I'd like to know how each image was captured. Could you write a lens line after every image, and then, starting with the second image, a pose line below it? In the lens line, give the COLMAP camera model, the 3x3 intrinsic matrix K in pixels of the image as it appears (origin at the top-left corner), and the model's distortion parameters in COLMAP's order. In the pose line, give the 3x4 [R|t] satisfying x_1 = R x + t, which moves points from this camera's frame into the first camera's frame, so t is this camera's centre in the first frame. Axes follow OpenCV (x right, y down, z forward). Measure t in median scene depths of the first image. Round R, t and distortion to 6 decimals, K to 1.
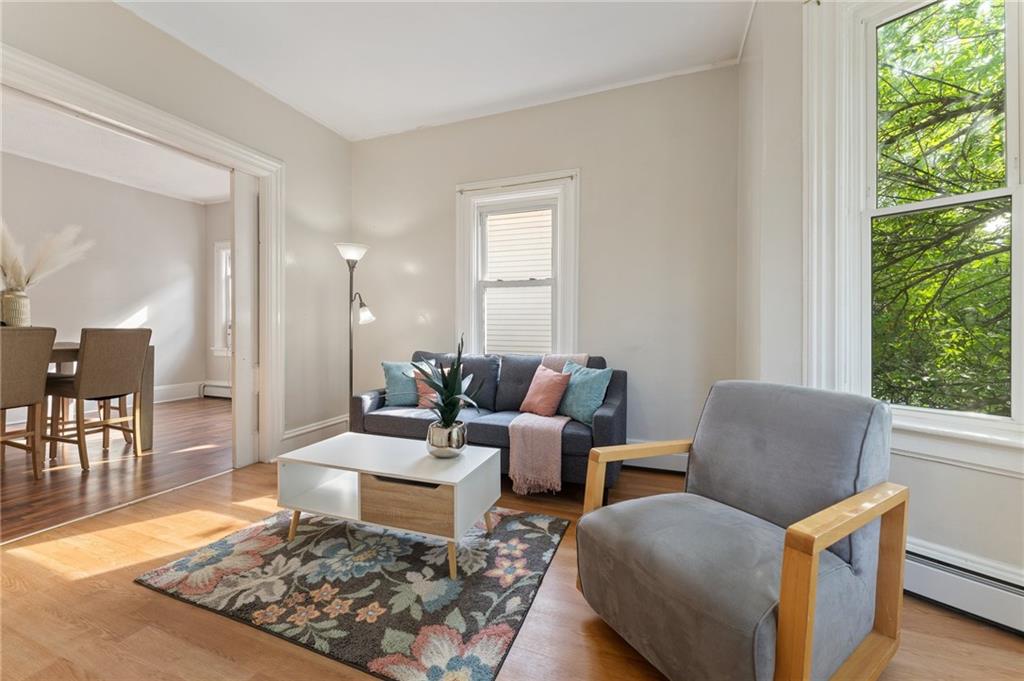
lens RADIAL K [[408.1, 0, 512.7], [0, 408.1, 329.2], [0, 0, 1]] dist [0.002087, 0.000135]
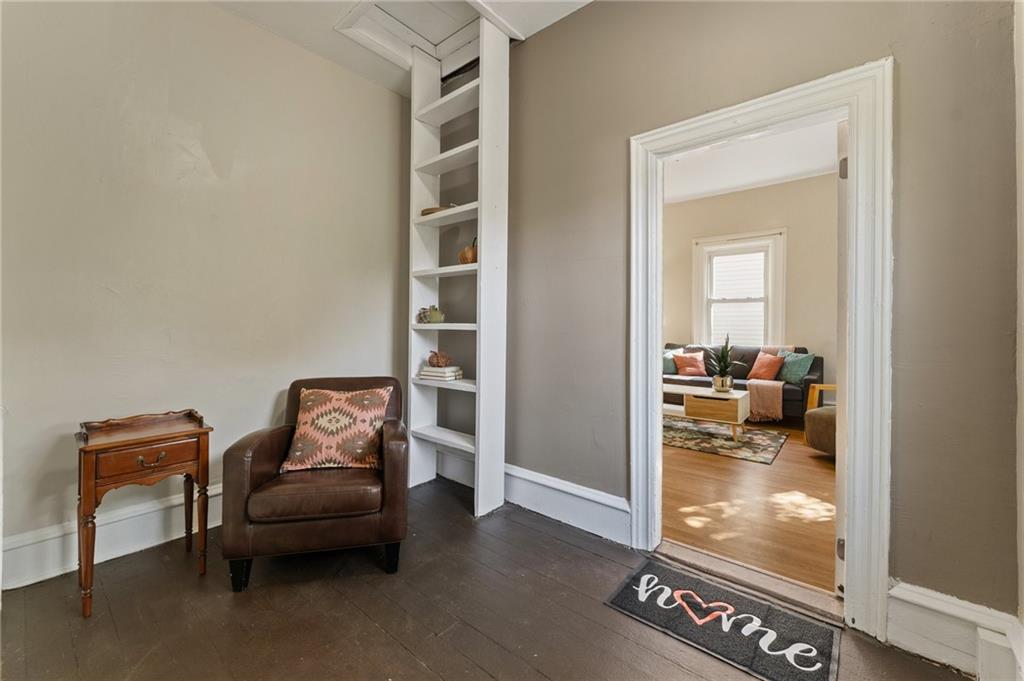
lens RADIAL K [[408.1, 0, 512.7], [0, 408.1, 329.2], [0, 0, 1]] dist [0.002087, 0.000135]
pose [[0.940643, -0.001641, -0.339394, -0.322008], [0.001246, 0.999998, -0.001383, -0.002721], [0.339396, 0.000878, 0.940643, -0.913789]]
